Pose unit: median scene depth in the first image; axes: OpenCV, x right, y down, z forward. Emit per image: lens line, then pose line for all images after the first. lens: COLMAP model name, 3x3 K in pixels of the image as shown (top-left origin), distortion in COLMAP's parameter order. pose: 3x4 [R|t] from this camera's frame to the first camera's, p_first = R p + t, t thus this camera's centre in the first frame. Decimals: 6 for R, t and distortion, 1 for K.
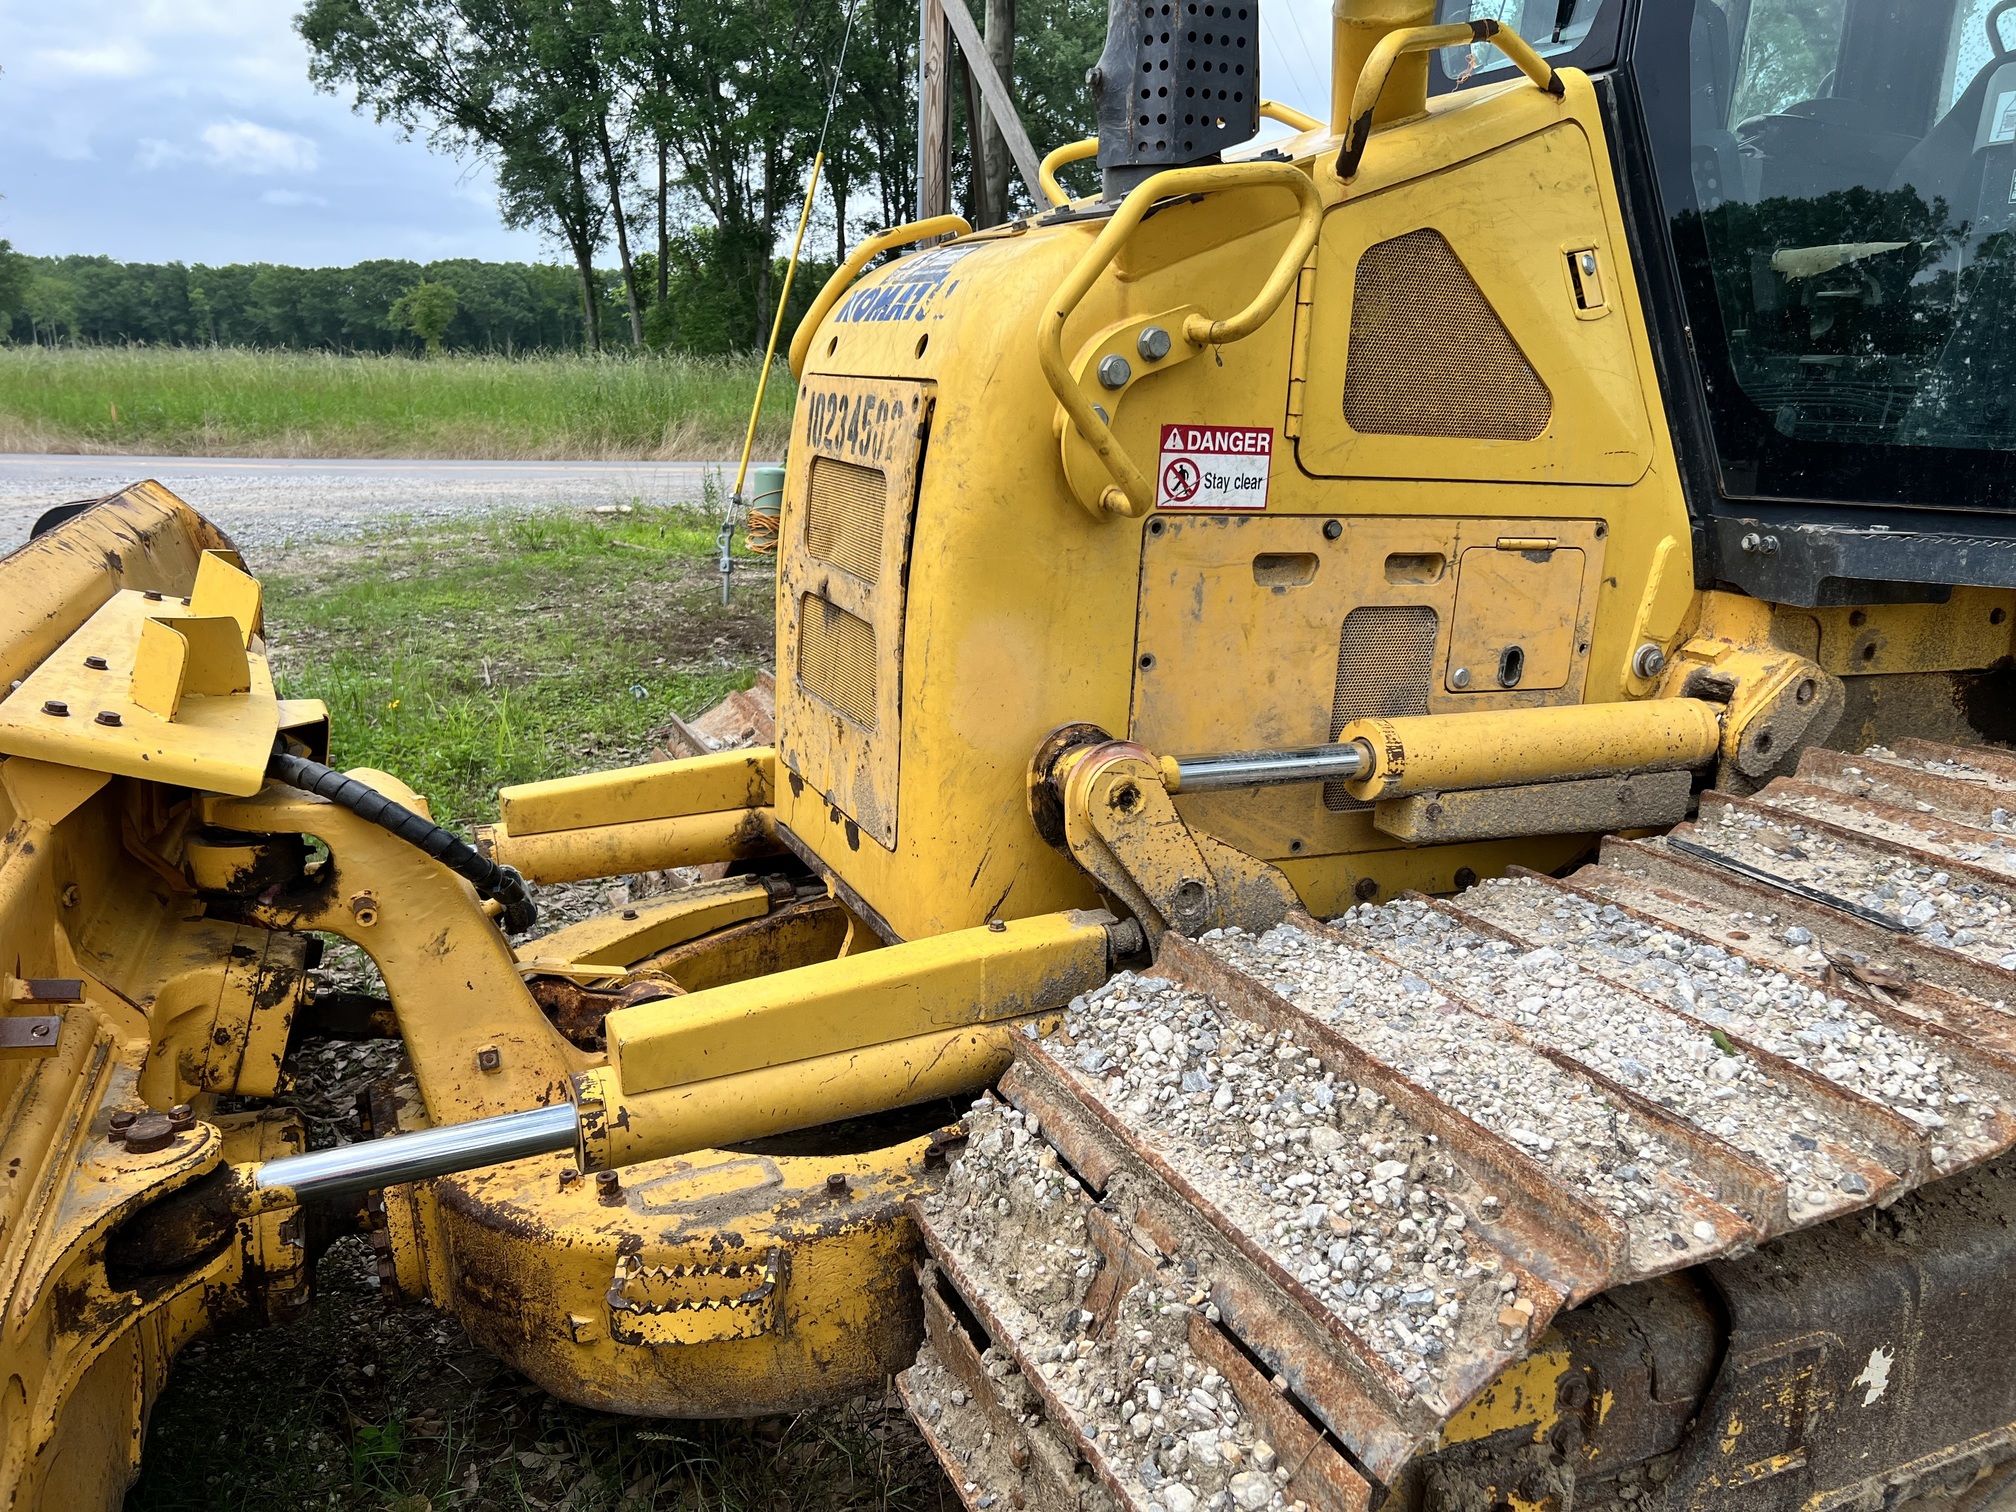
lens RADIAL K [[1523.7, 0, 1018.7], [0, 1523.7, 770.9], [0, 0, 1]] dist [0.060425, -0.072155]
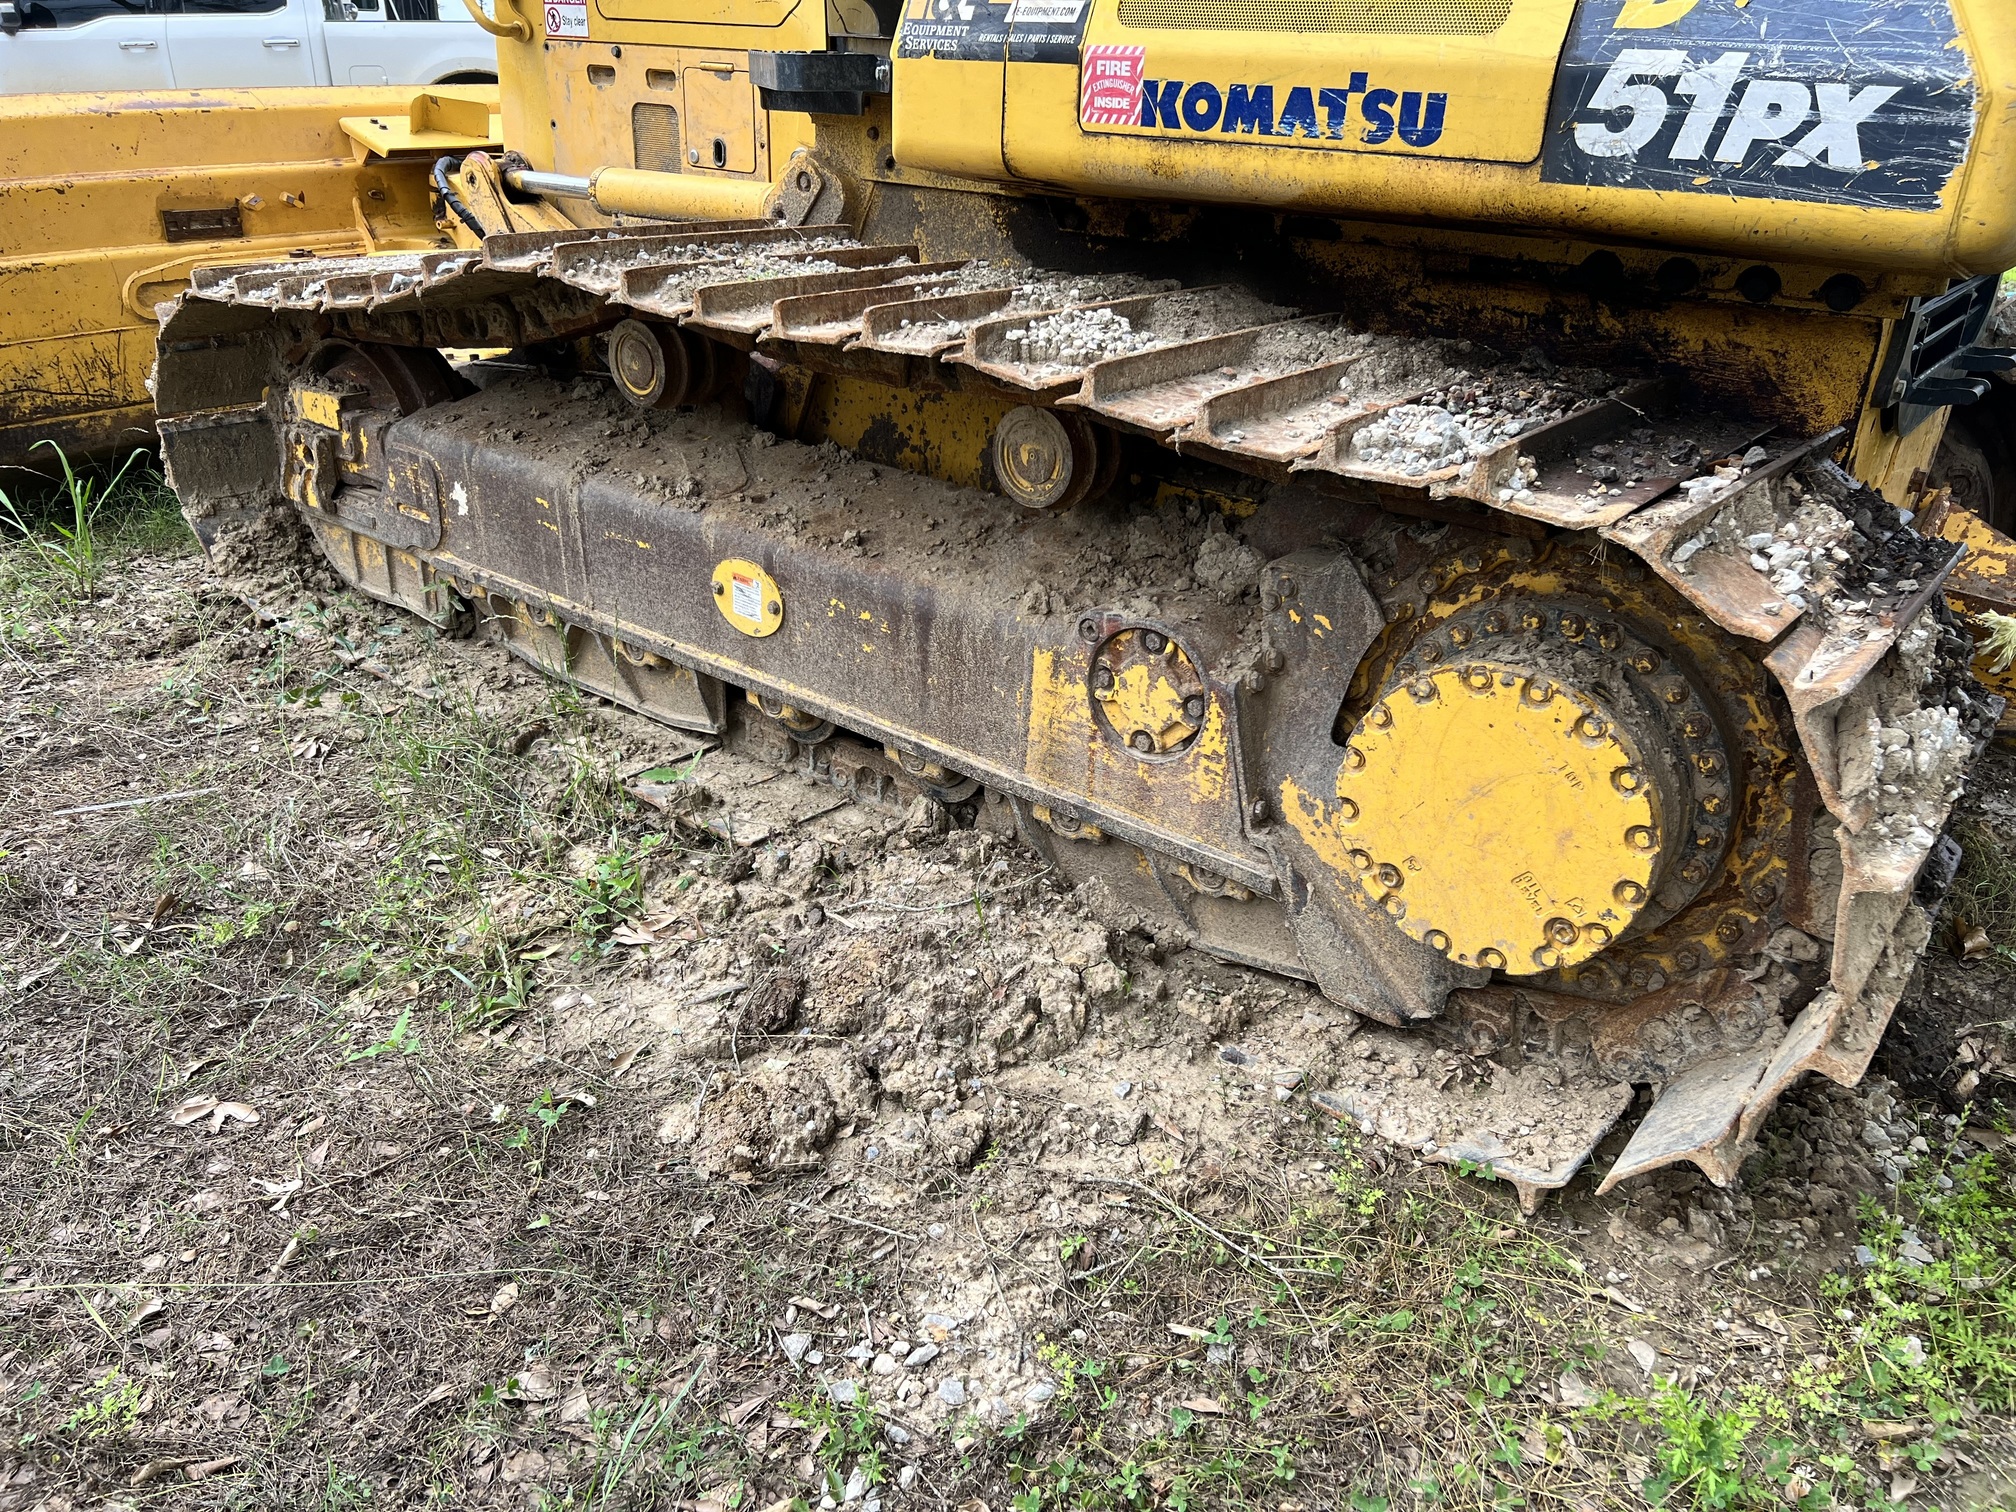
lens RADIAL K [[1523.7, 0, 994.4], [0, 1523.7, 772.0], [0, 0, 1]] dist [0.060425, -0.072155]
pose [[0.449324, 0.353347, -0.820520, 2.299478], [-0.224754, 0.933626, 0.278977, 0.025282], [0.864635, 0.059064, 0.498917, 0.582580]]
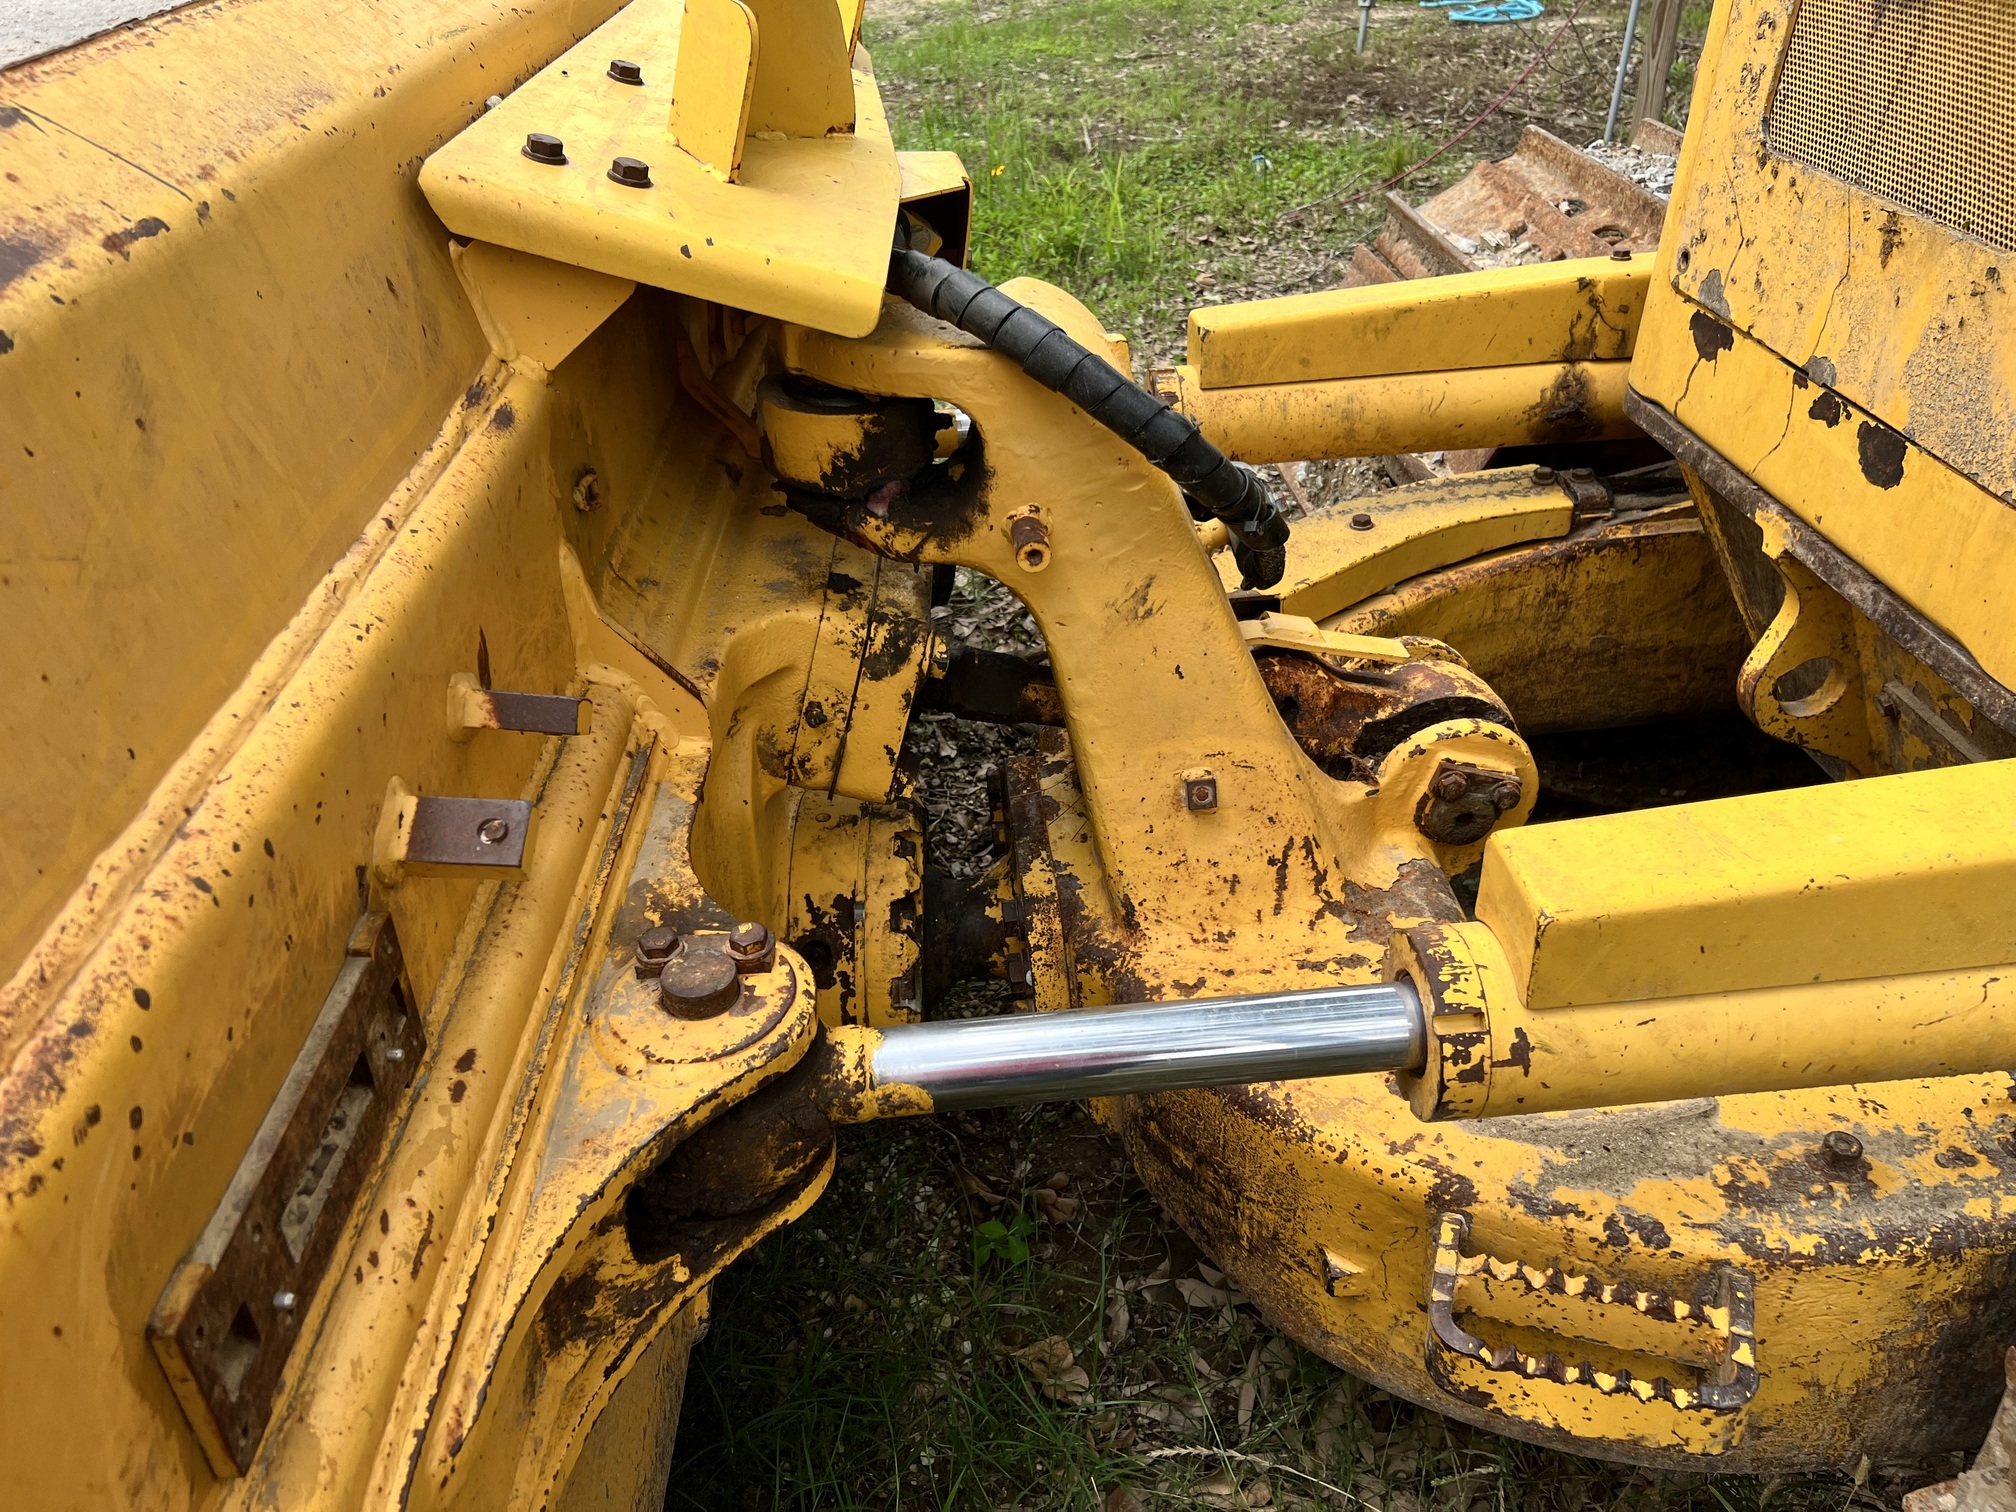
lens RADIAL K [[1523.7, 0, 1021.7], [0, 1523.7, 773.4], [0, 0, 1]] dist [0.060425, -0.072155]
pose [[0.938851, 0.151327, -0.309288, -0.234925], [-0.045723, 0.945084, 0.323614, -0.013841], [0.341275, -0.289683, 0.894212, 0.452270]]
